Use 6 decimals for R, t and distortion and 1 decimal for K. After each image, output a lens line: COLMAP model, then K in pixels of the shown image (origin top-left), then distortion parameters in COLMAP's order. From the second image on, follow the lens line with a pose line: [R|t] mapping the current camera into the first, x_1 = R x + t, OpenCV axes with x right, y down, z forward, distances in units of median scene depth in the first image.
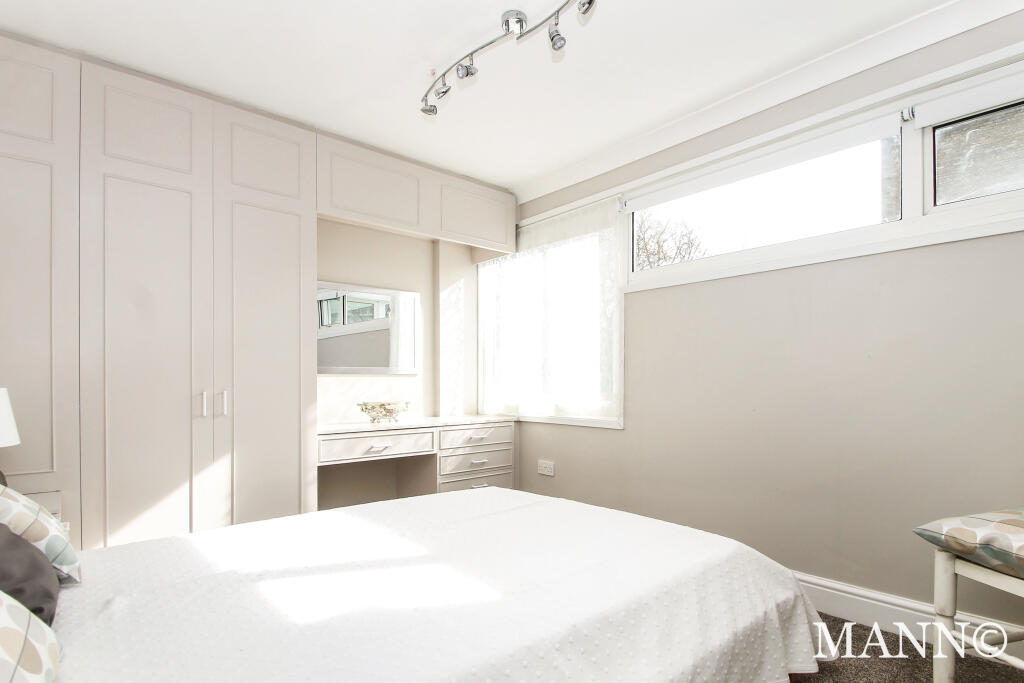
lens RADIAL K [[502.7, 0, 526.2], [0, 502.7, 382.1], [0, 0, 1]] dist [0.000853, -0.007445]
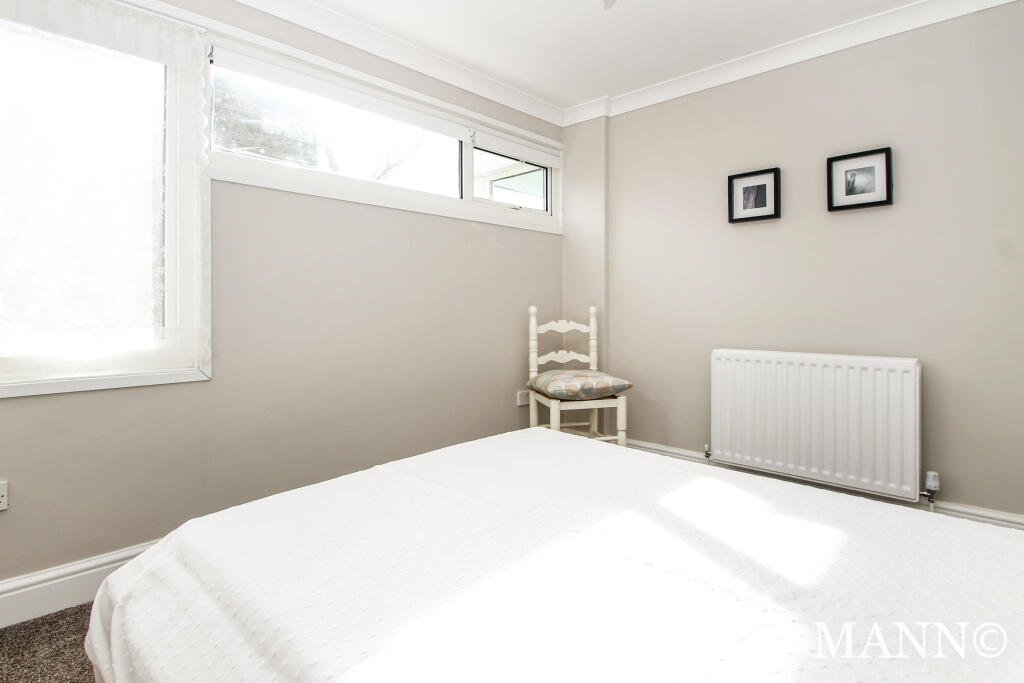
lens RADIAL K [[535.5, 0, 513.4], [0, 535.5, 305.2], [0, 0, 1]] dist [-0.000788, -0.000262]
pose [[-0.092150, 0.007150, 0.995719, -0.647706], [0.000722, 0.999974, -0.007114, -0.001593], [-0.995745, 0.000063, -0.092153, 0.767476]]
